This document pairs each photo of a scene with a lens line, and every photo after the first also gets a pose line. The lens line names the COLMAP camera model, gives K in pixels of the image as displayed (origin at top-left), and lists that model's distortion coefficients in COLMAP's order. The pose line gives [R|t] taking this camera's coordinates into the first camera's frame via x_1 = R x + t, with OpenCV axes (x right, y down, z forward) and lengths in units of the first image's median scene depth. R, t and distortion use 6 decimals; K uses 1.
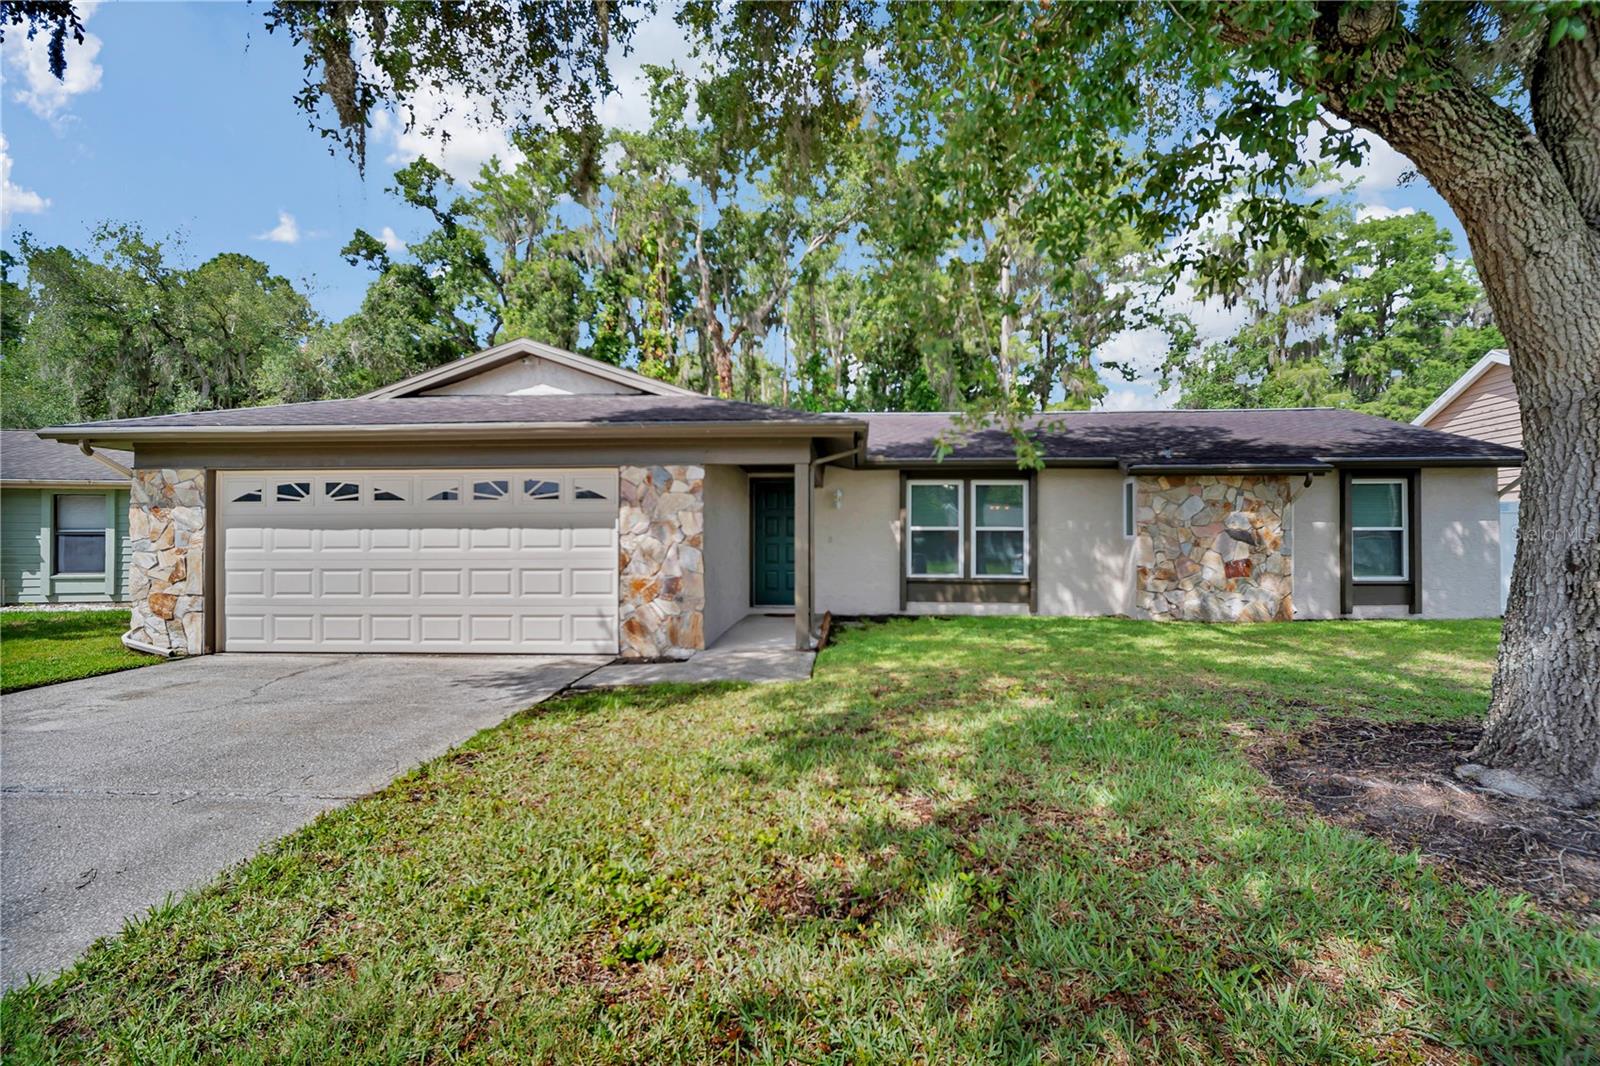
lens RADIAL K [[747.1, 0, 810.5], [0, 747.1, 538.1], [0, 0, 1]] dist [0.002243, -0.009077]
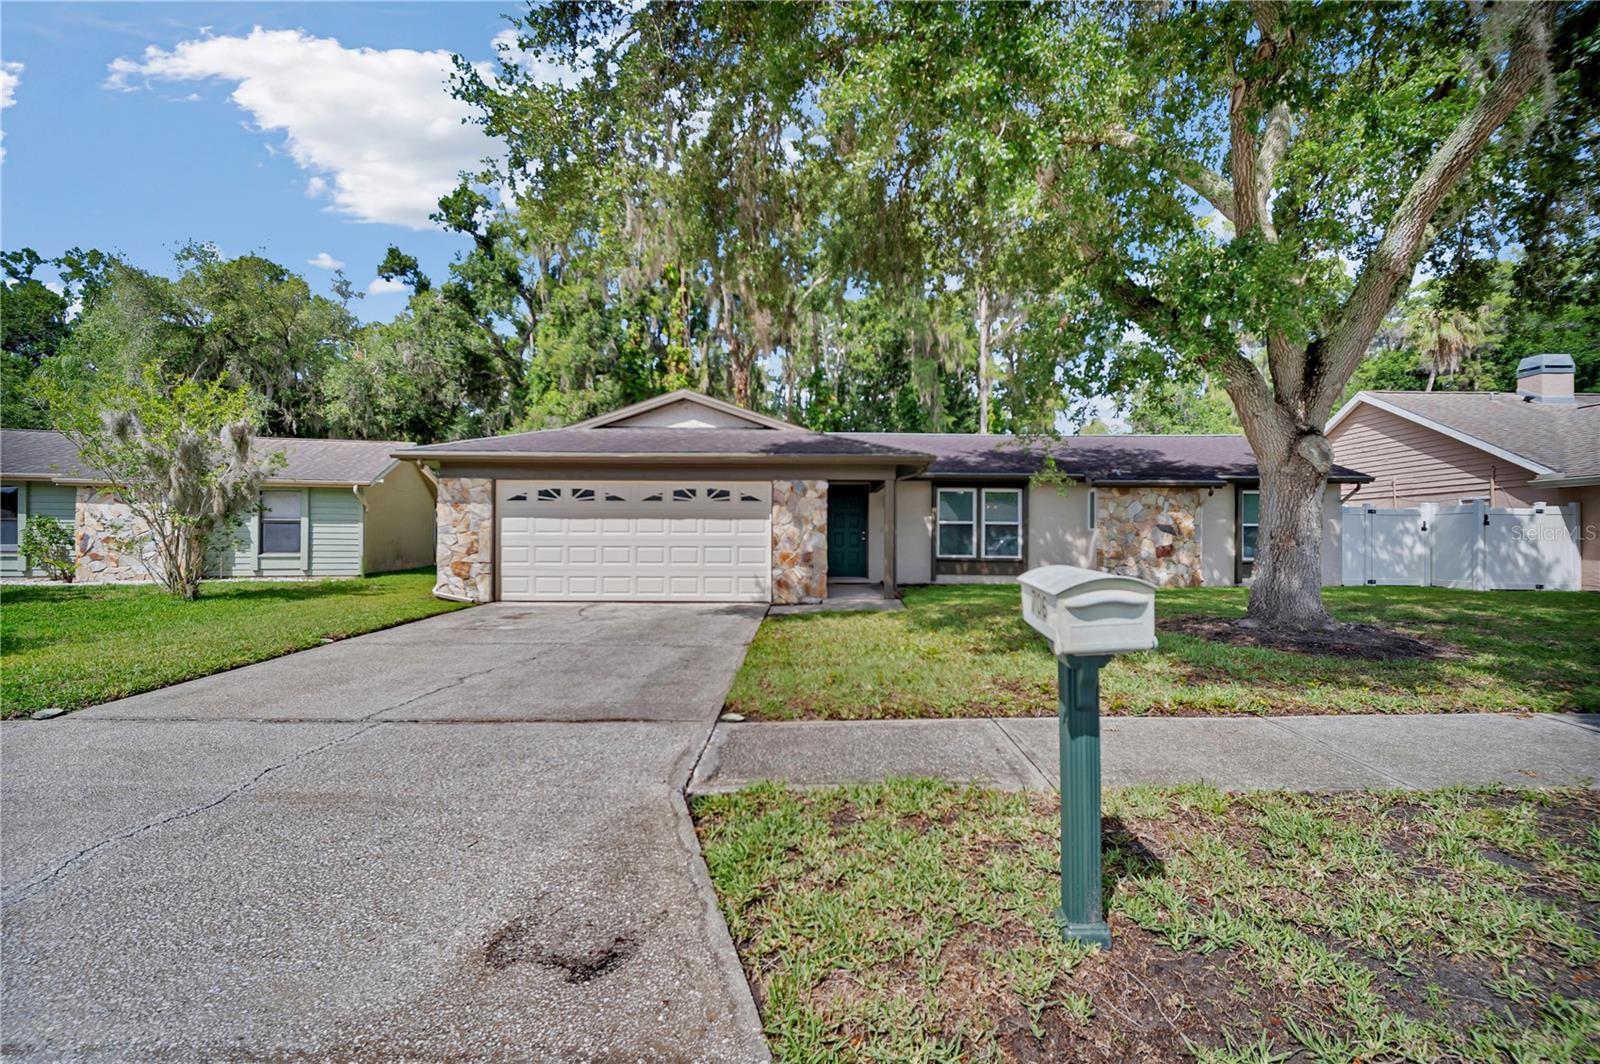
lens RADIAL K [[747.1, 0, 803.7], [0, 747.1, 530.5], [0, 0, 1]] dist [0.002243, -0.009077]
pose [[0.998934, 0.006823, 0.045652, -0.218435], [-0.006698, 0.999973, -0.002888, 0.009974], [-0.045670, 0.002579, 0.998953, -0.465466]]
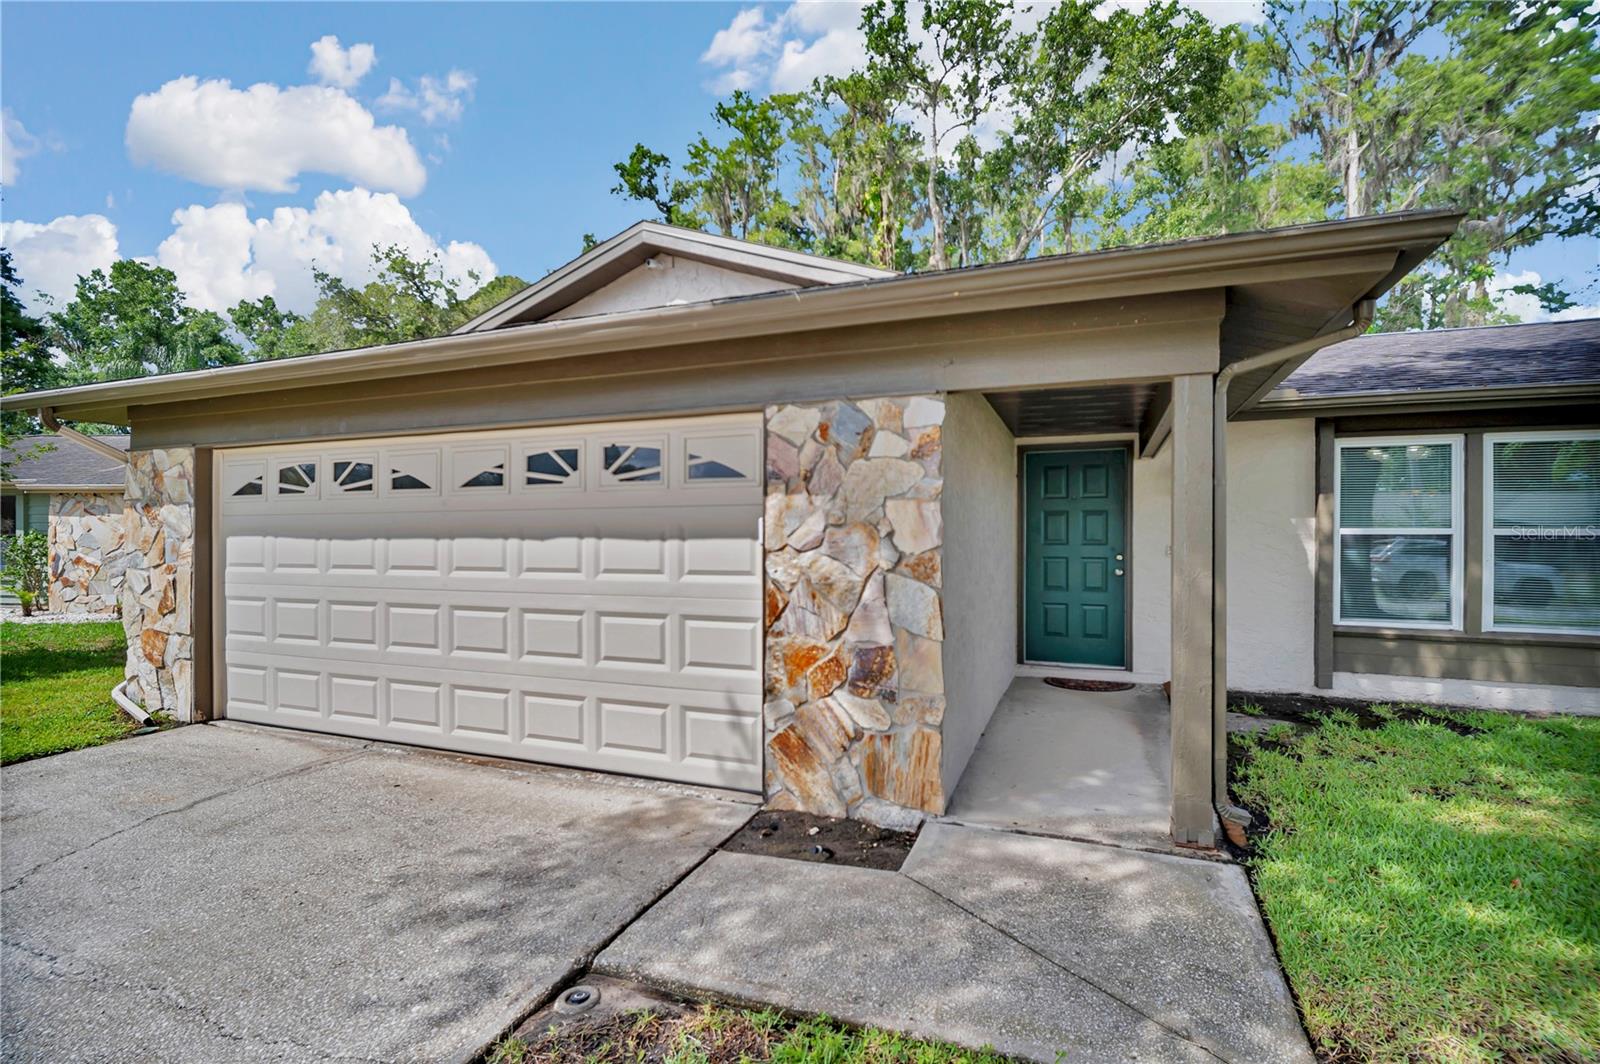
lens RADIAL K [[747.1, 0, 804.7], [0, 747.1, 539.4], [0, 0, 1]] dist [0.002243, -0.009077]
pose [[0.950796, 0.002379, -0.309808, -0.069548], [-0.000103, 0.999973, 0.007362, -0.012759], [0.309817, -0.006967, 0.950771, 0.461275]]
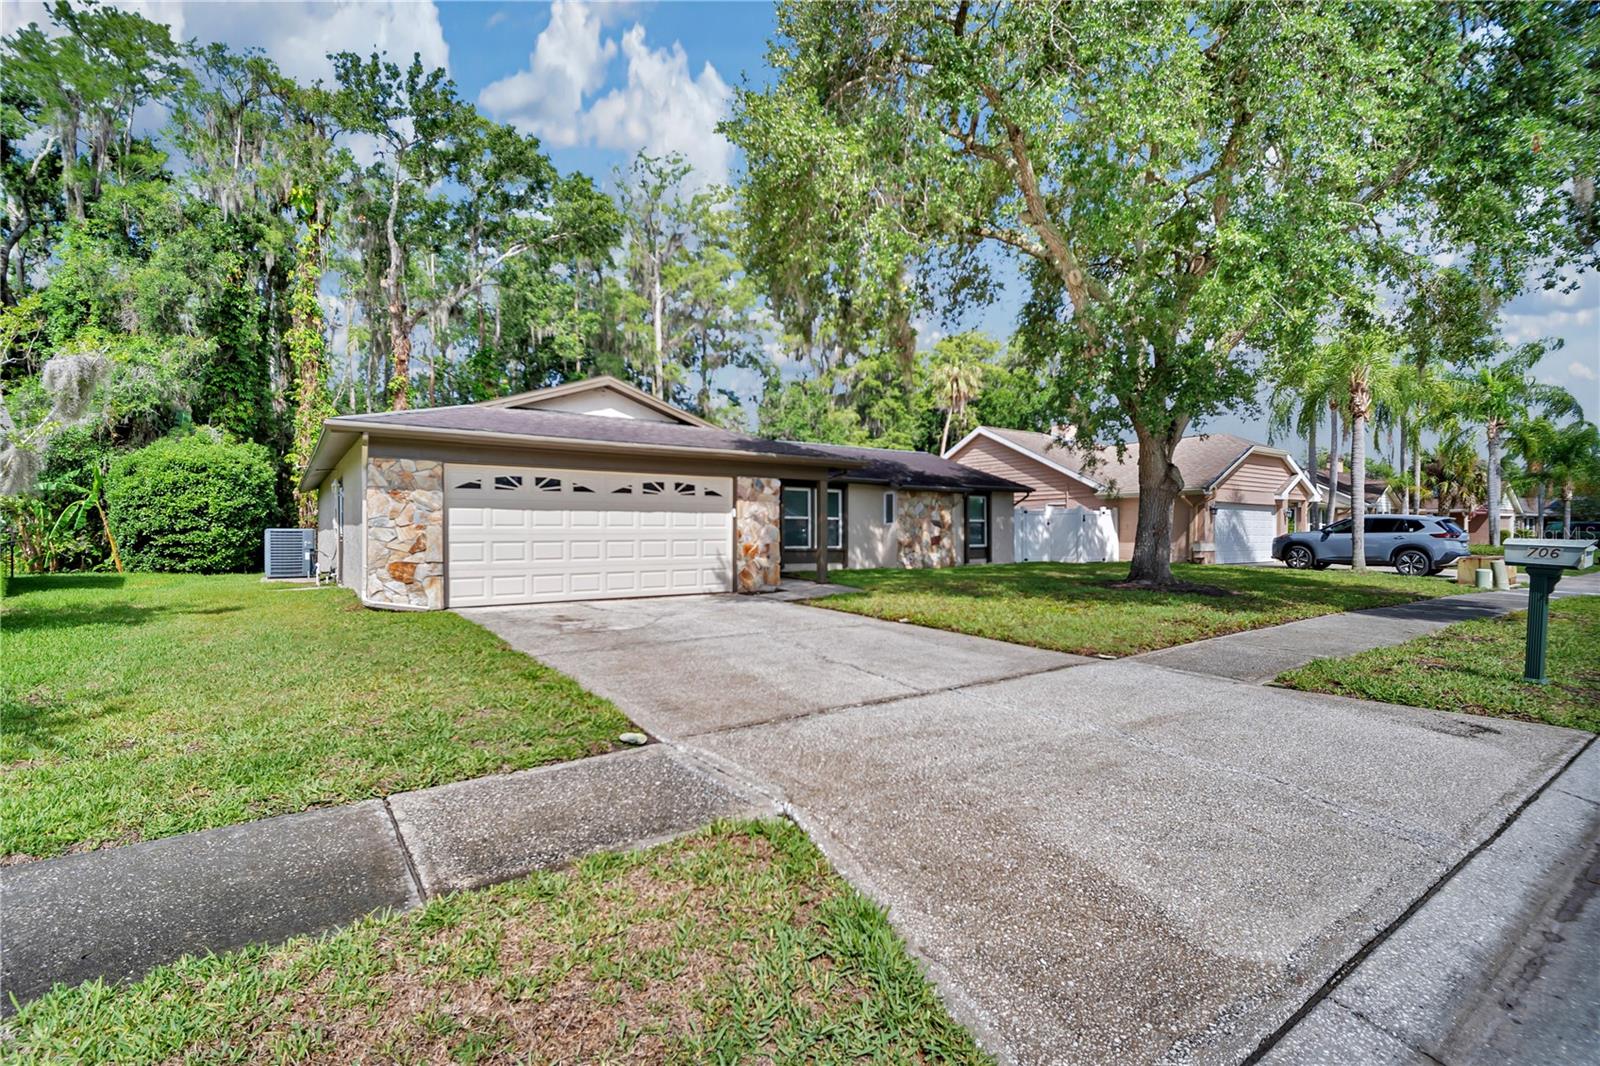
lens RADIAL K [[747.1, 0, 803.2], [0, 747.1, 532.0], [0, 0, 1]] dist [0.002243, -0.009077]
pose [[0.780184, 0.001696, 0.625548, -0.978045], [-0.005155, 0.999980, 0.003718, 0.015396], [-0.625529, -0.006125, 0.780177, -0.314238]]
